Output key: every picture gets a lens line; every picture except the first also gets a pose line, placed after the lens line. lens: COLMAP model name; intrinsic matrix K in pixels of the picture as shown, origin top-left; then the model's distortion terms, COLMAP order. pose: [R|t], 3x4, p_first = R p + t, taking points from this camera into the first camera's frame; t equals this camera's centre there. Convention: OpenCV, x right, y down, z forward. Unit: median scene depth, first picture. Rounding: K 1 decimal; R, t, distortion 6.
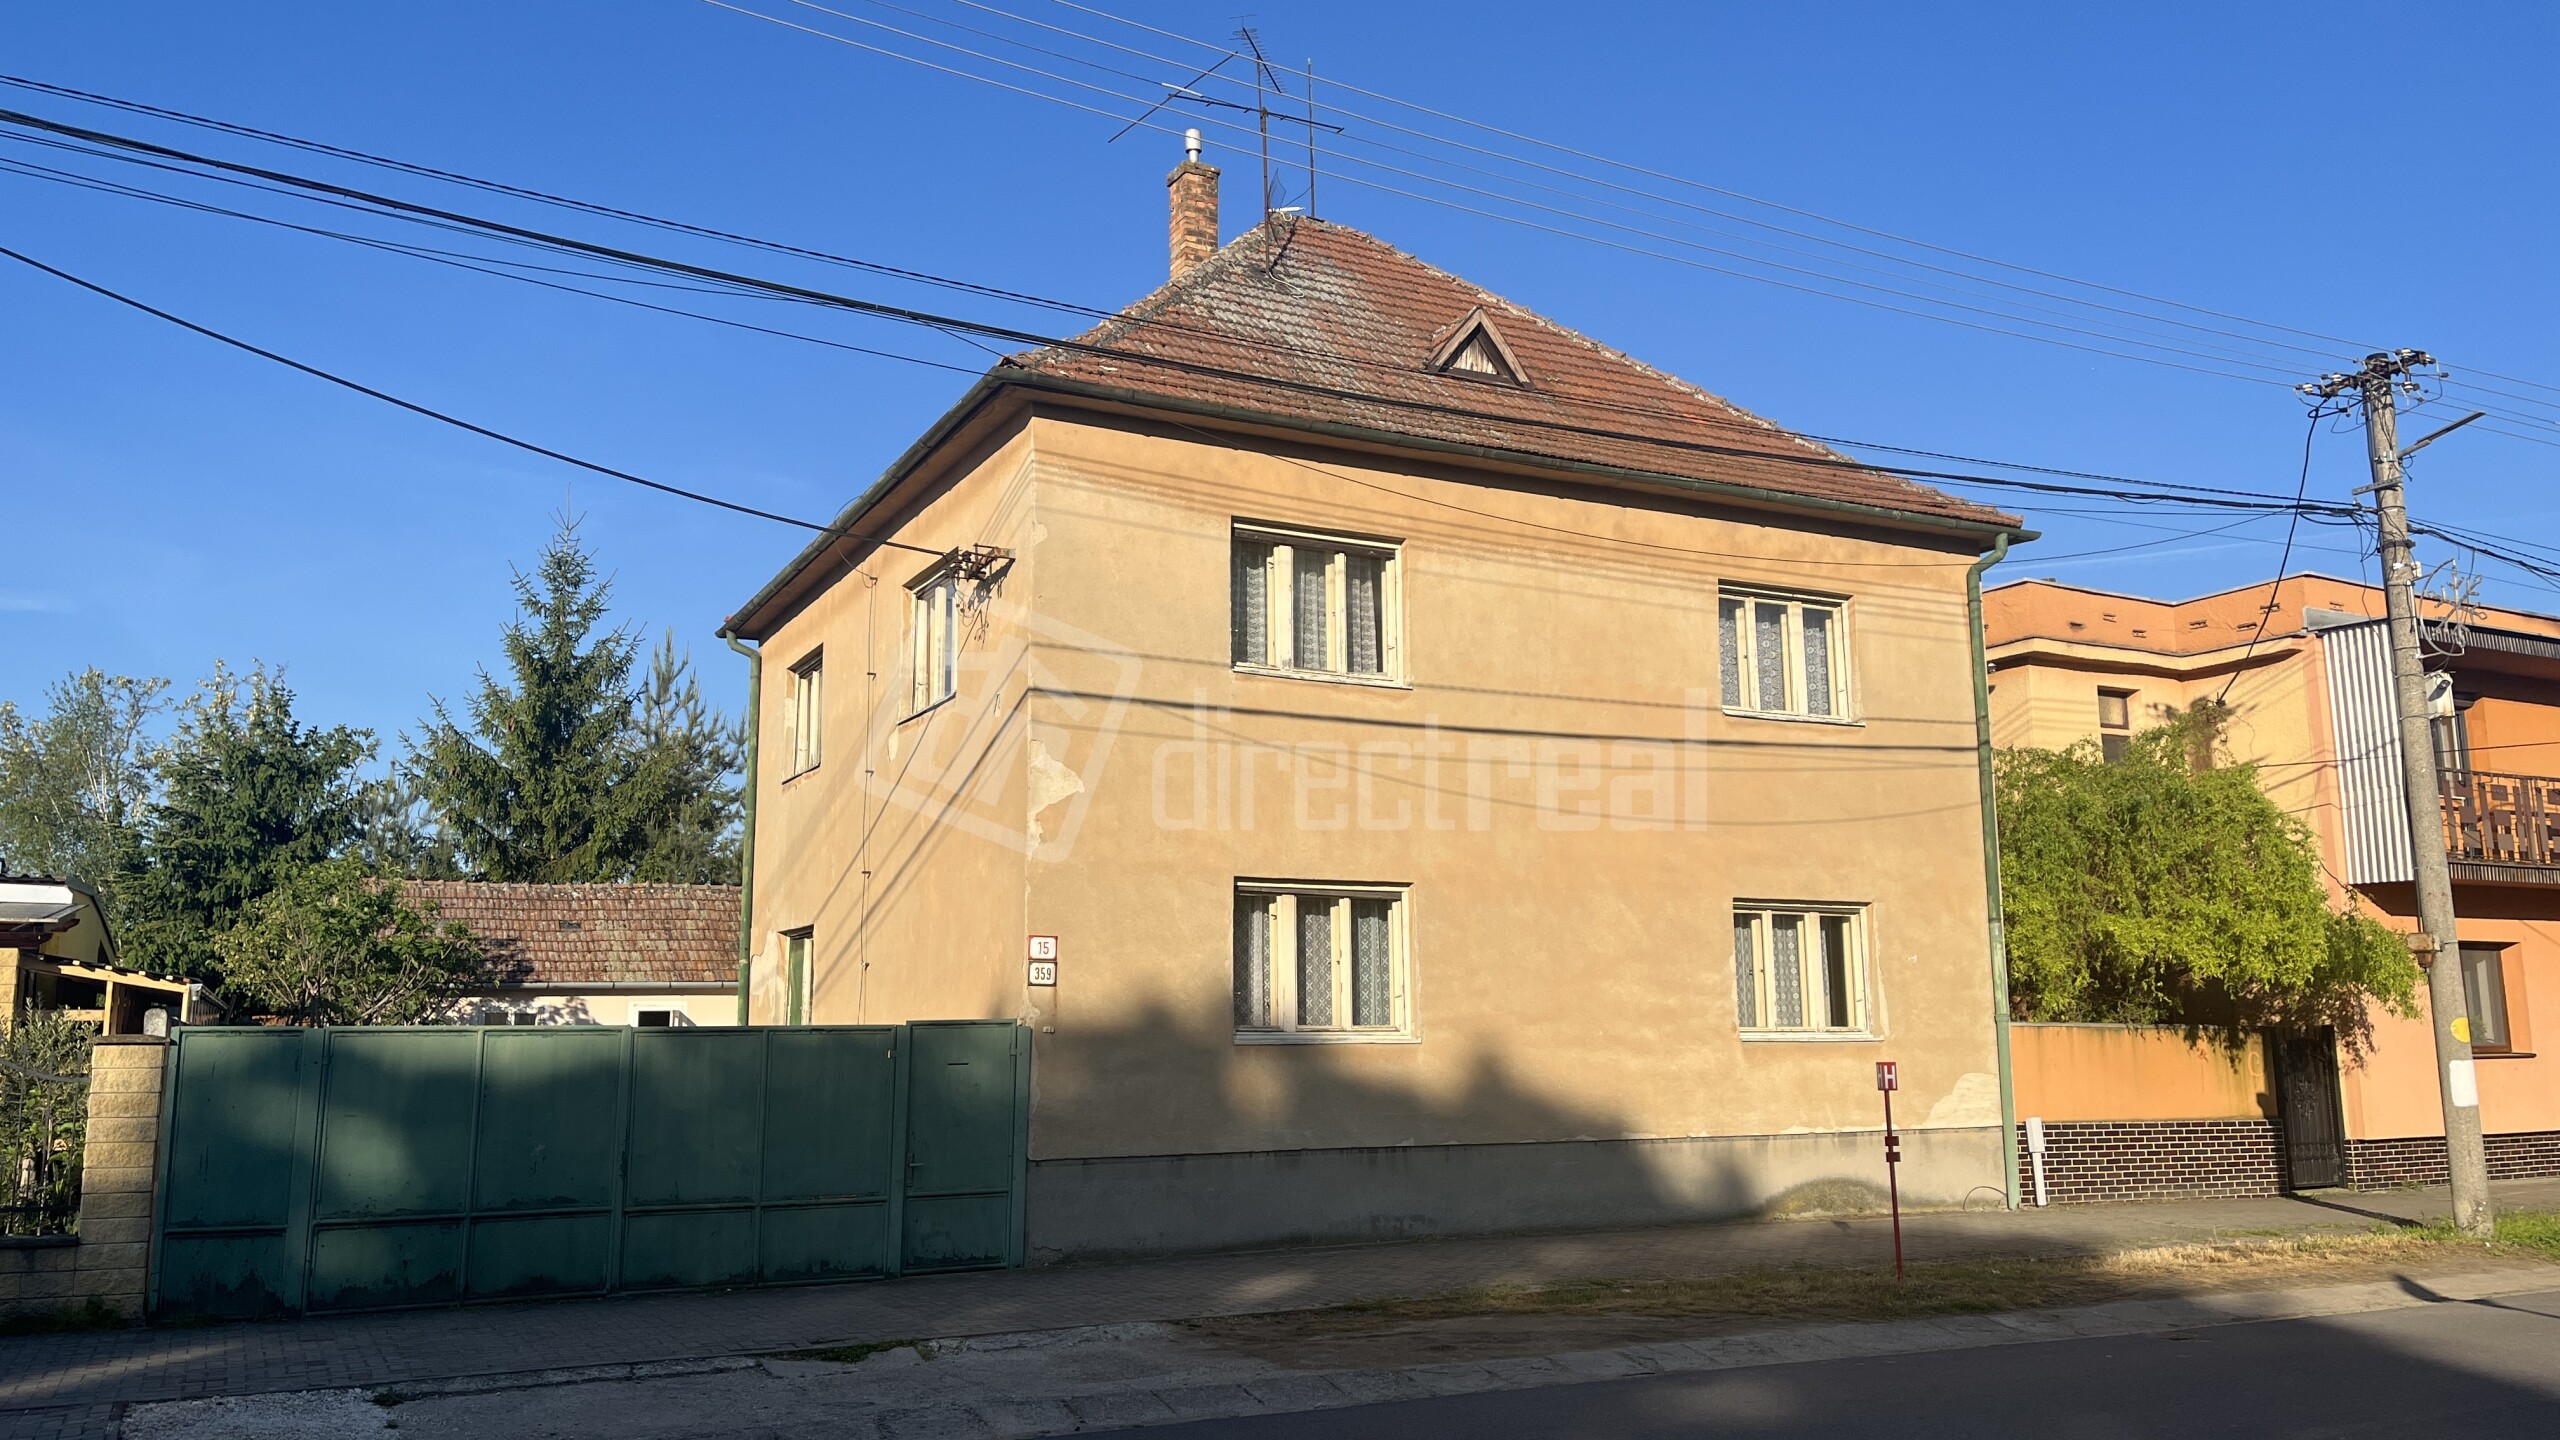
lens RADIAL K [[1932.7, 0, 1277.1], [0, 1932.7, 738.7], [0, 0, 1]] dist [0.057549, -0.058948]
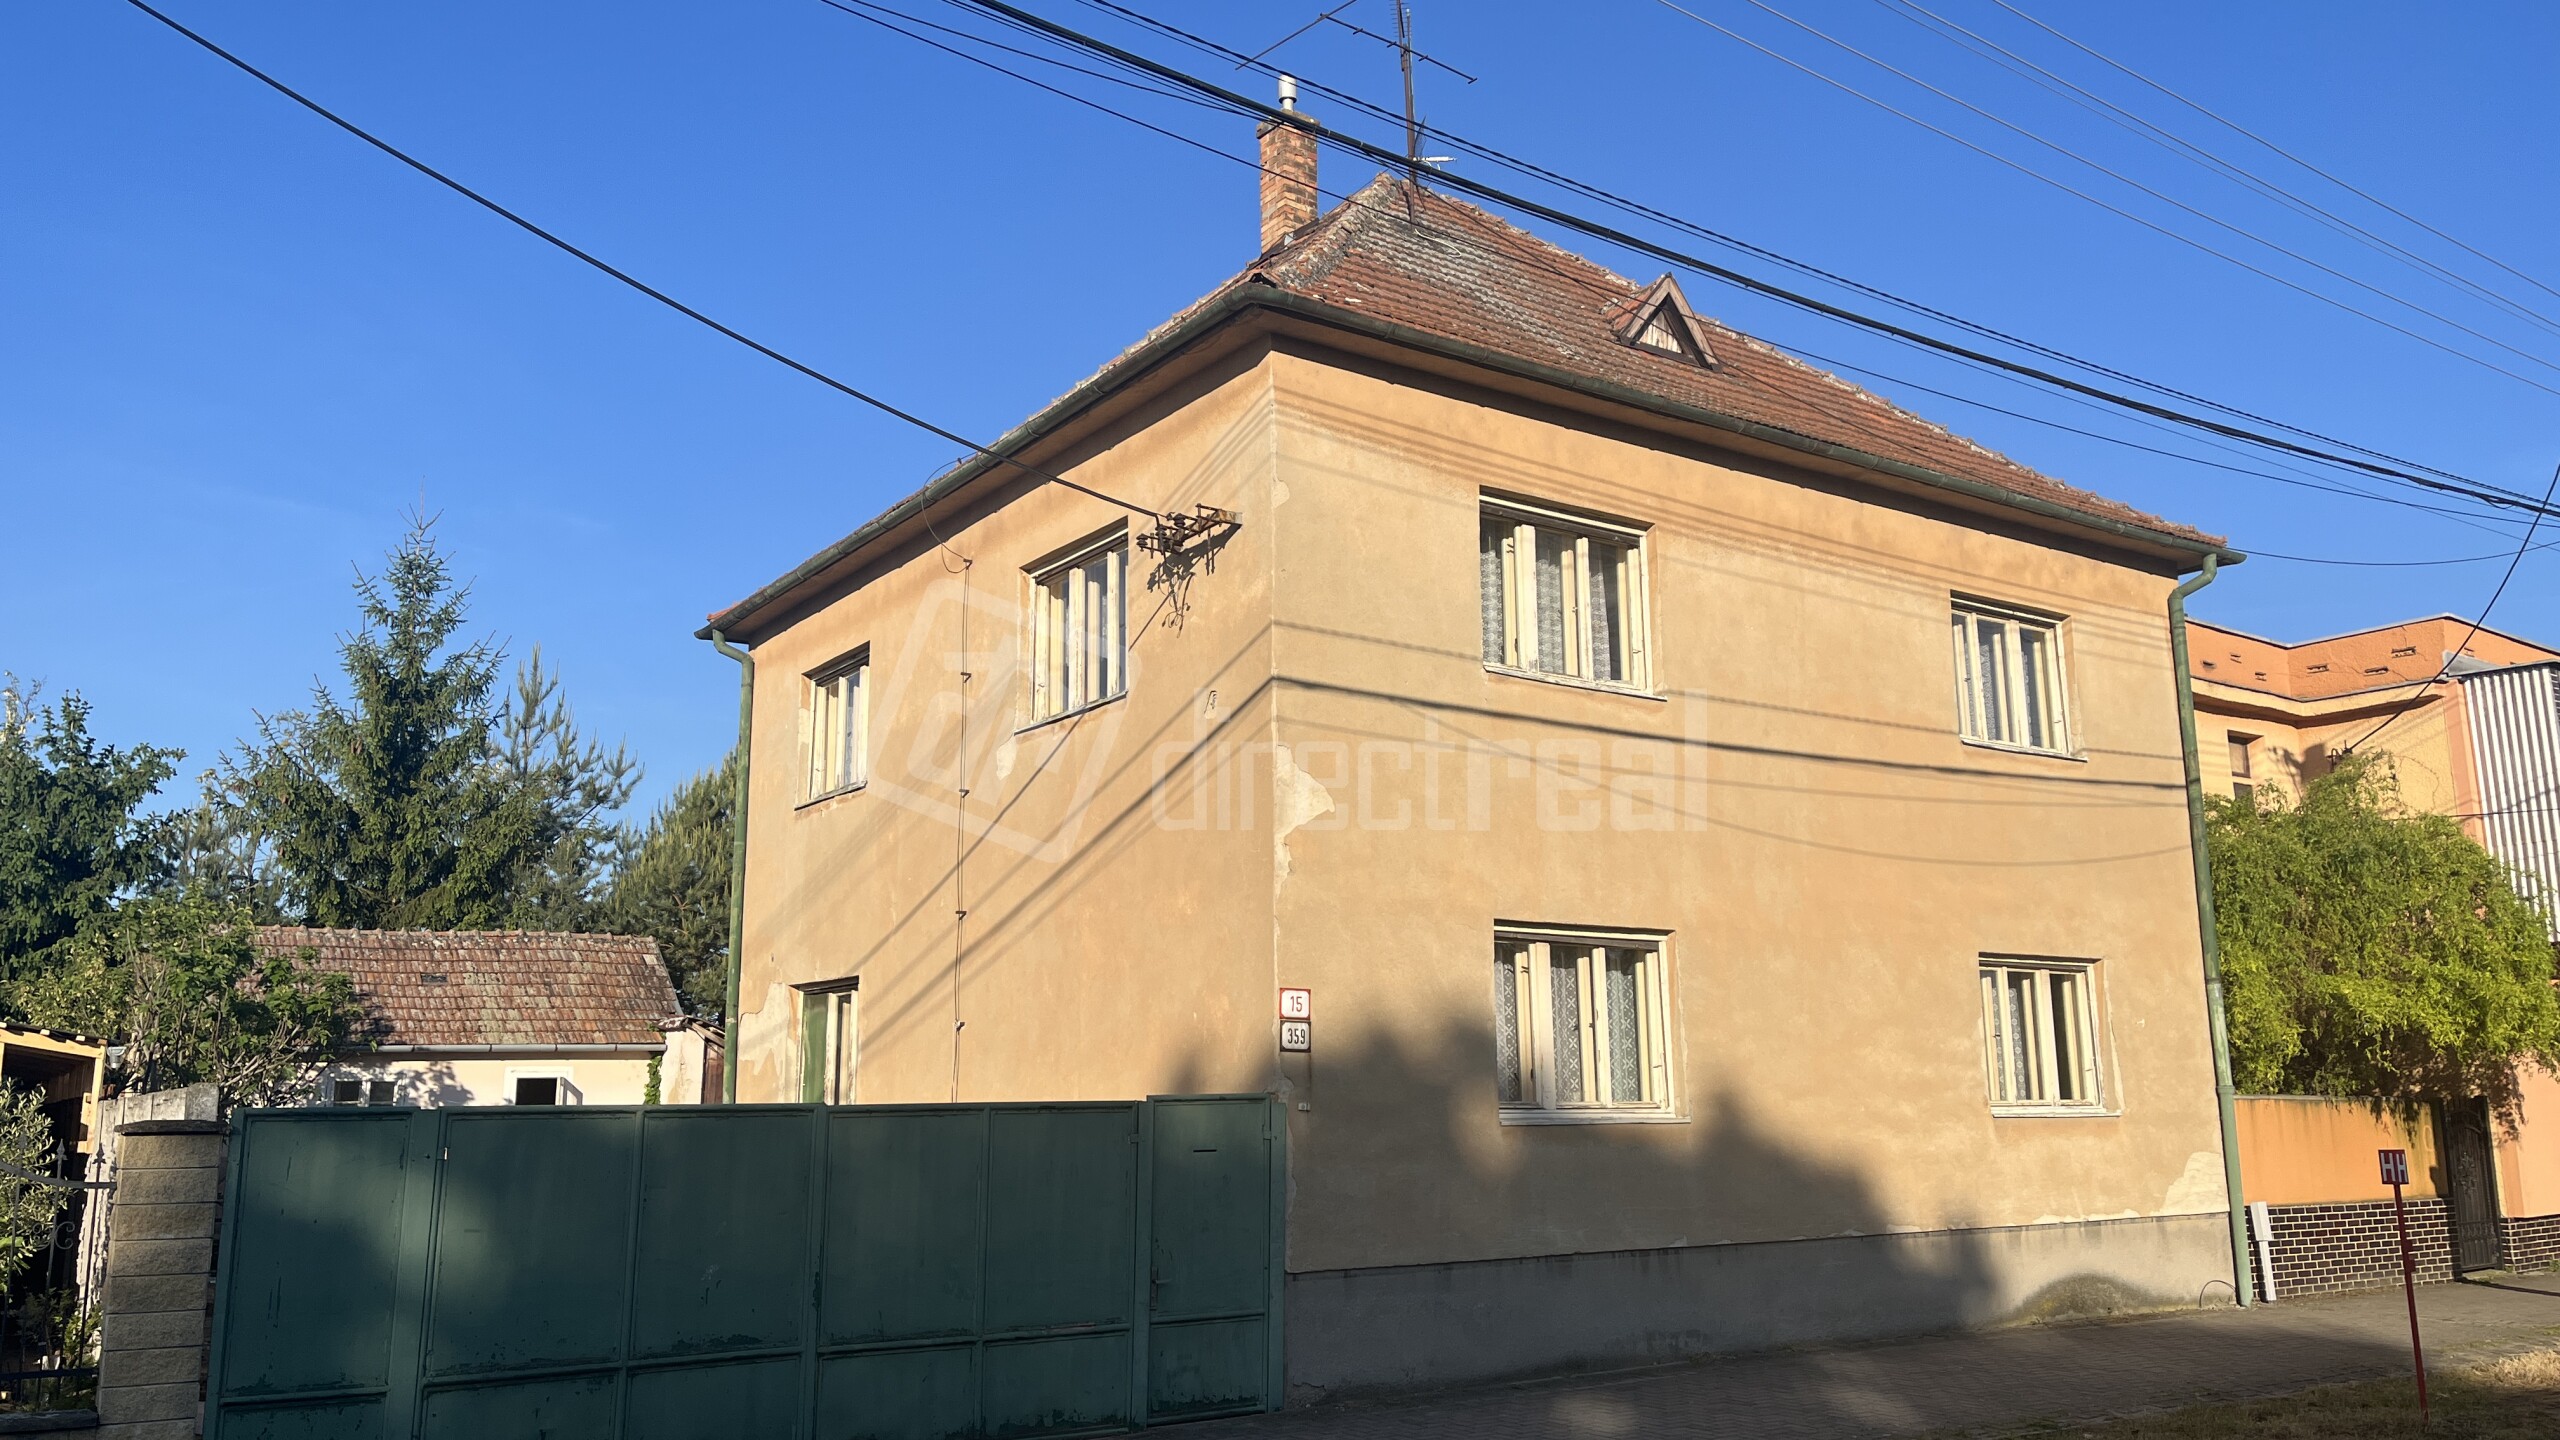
lens RADIAL K [[1928.4, 0, 1269.9], [0, 1928.4, 741.5], [0, 0, 1]] dist [0.067827, -0.086441]
pose [[0.992037, 0.021685, 0.124069, -0.189538], [-0.017924, 0.999348, -0.031351, 0.020082], [-0.124668, 0.028877, 0.991778, 0.166527]]
